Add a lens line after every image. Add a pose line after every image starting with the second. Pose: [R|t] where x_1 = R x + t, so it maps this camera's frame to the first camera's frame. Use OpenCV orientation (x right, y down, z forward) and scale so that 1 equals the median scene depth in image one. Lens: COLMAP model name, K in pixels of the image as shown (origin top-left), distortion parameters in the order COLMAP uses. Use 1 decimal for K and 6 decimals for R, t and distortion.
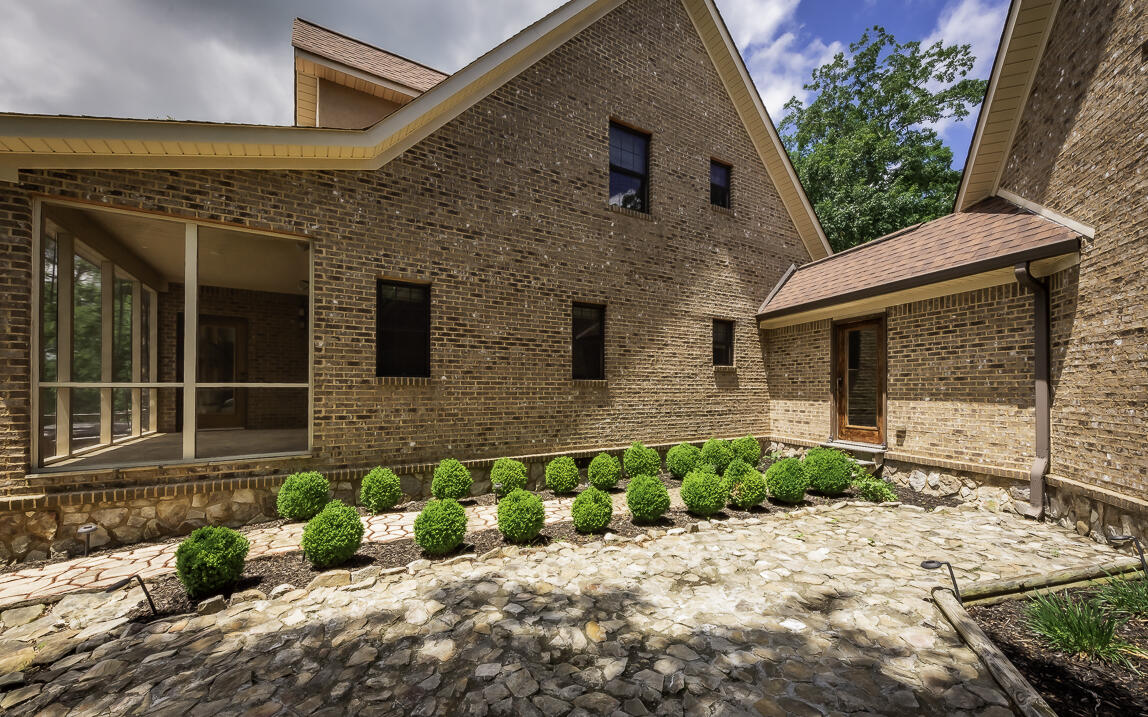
lens RADIAL K [[455.5, 0, 573.7], [0, 455.5, 381.8], [0, 0, 1]] dist [0.002321, -0.000511]
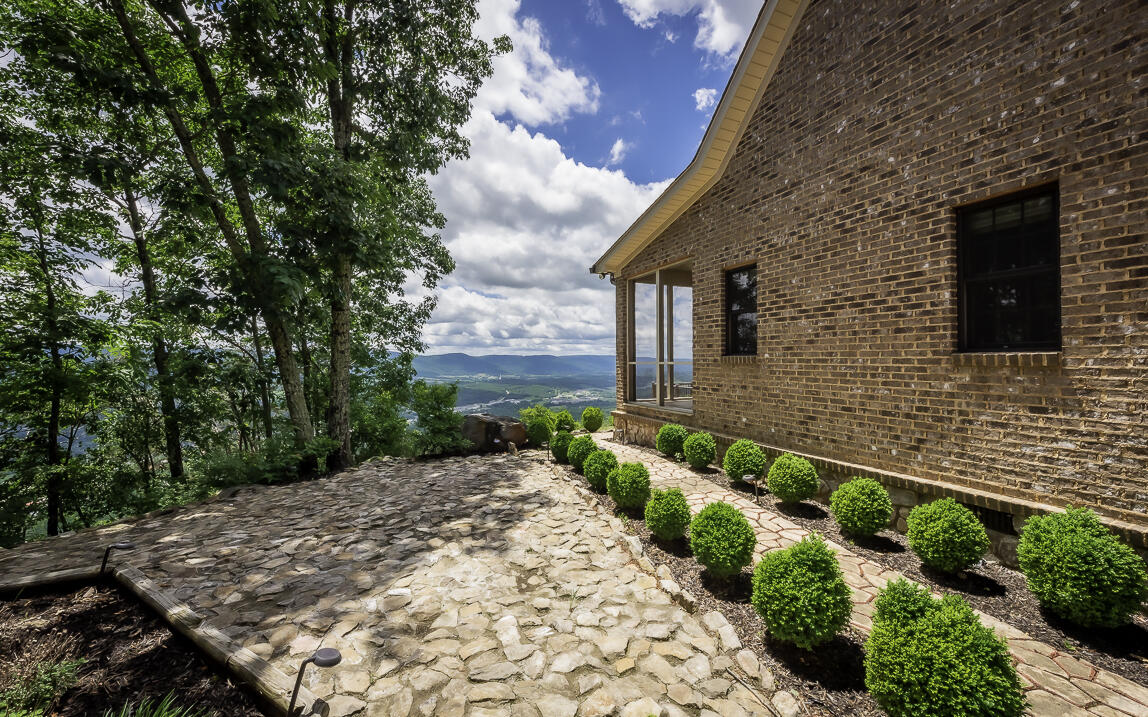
lens RADIAL K [[425.4, 0, 576.0], [0, 425.4, 354.3], [0, 0, 1]] dist [-0.000282, -0.000243]
pose [[-0.125400, -0.020935, -0.991885, 0.600031], [0.008376, 0.999719, -0.022159, 0.004697], [0.992071, -0.011086, -0.125189, 0.668878]]
